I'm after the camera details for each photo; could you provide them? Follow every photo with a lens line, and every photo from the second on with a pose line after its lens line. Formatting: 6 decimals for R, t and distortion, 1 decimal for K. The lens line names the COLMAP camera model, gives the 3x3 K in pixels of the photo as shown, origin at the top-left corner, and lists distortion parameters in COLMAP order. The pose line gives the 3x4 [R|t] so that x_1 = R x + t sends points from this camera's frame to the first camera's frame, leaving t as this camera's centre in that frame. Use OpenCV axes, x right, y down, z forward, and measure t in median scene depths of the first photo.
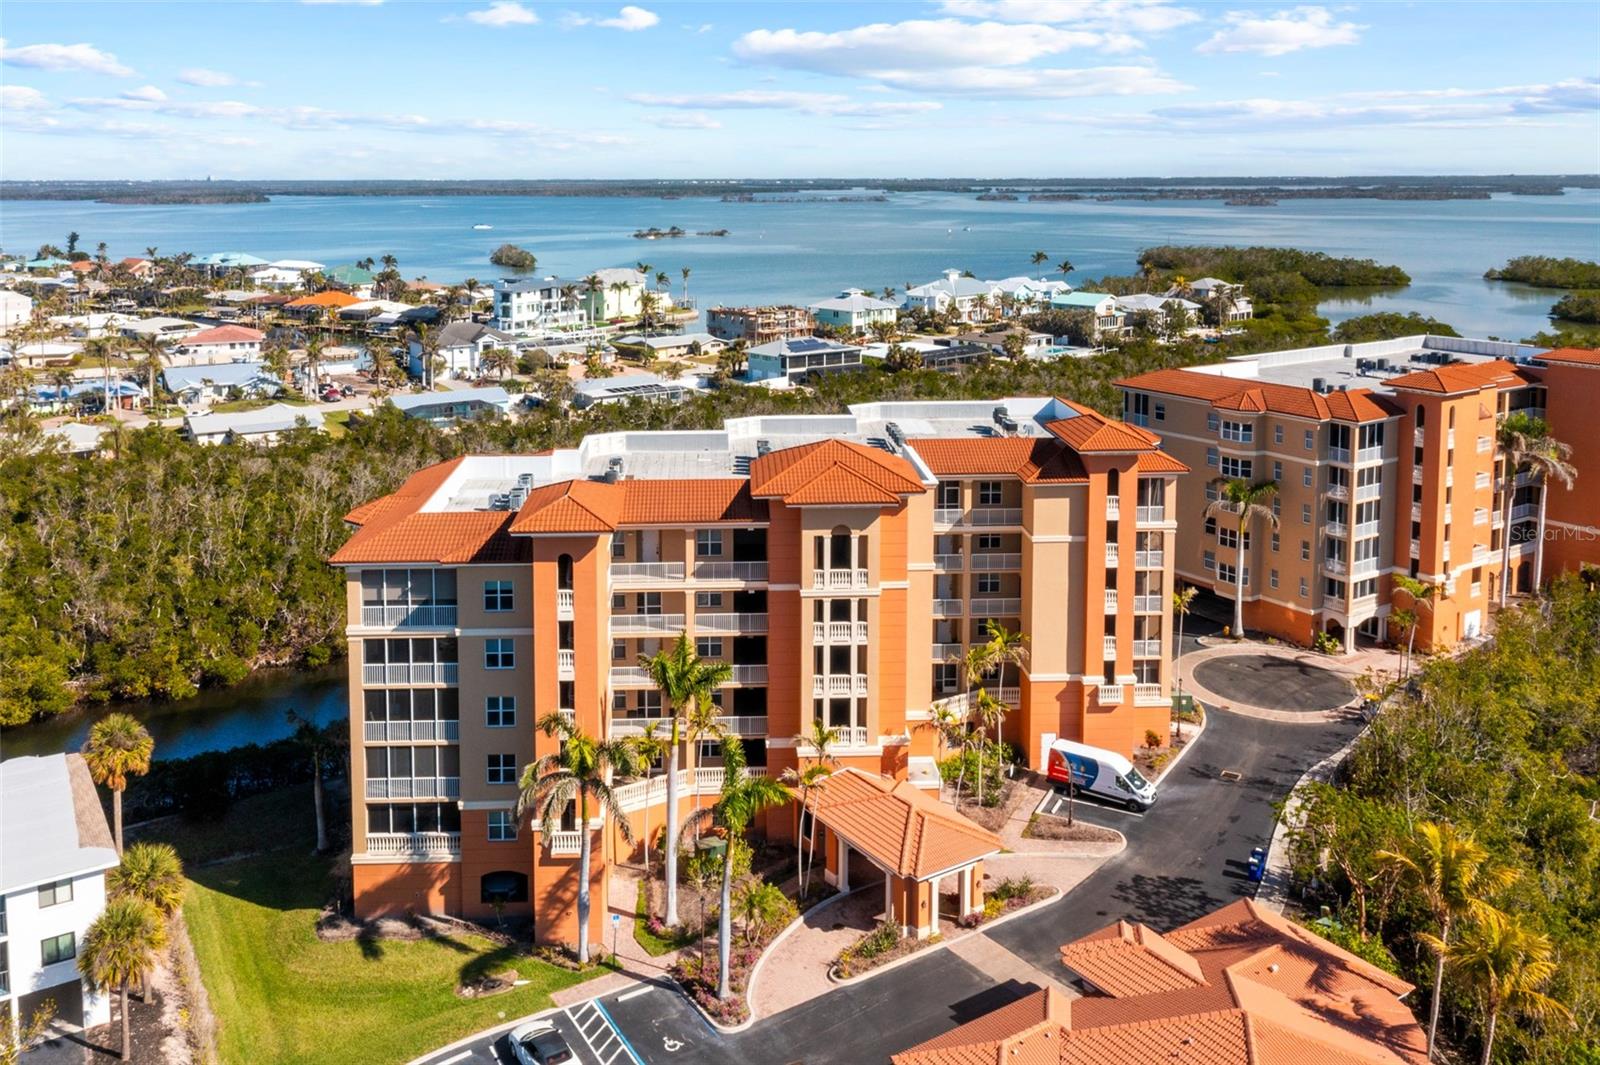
lens RADIAL K [[1337.4, 0, 800.0], [0, 1337.4, 532.5], [0, 0, 1]] dist [0.008463, -0.001186]
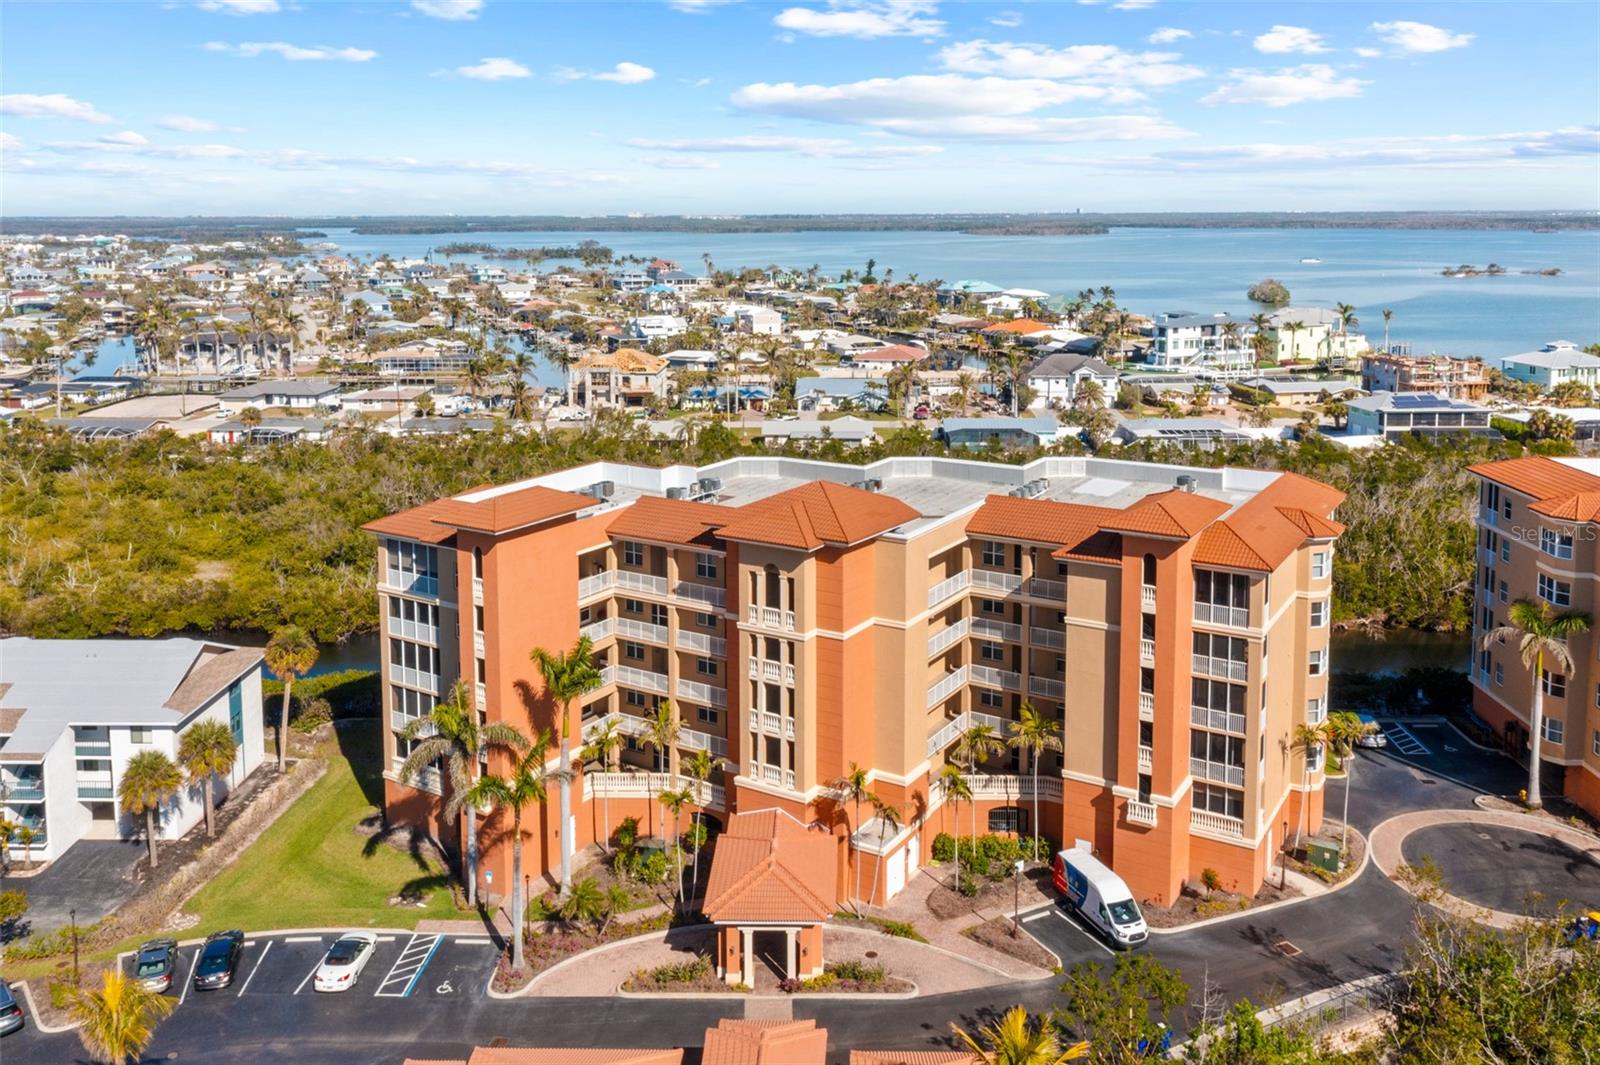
lens RADIAL K [[1337.4, 0, 800.0], [0, 1337.4, 532.5], [0, 0, 1]] dist [0.008463, -0.001186]
pose [[0.820480, 0.132457, -0.556119, 0.506055], [-0.144842, 0.989212, 0.021917, -0.045317], [0.553022, 0.062566, 0.830814, 0.143245]]
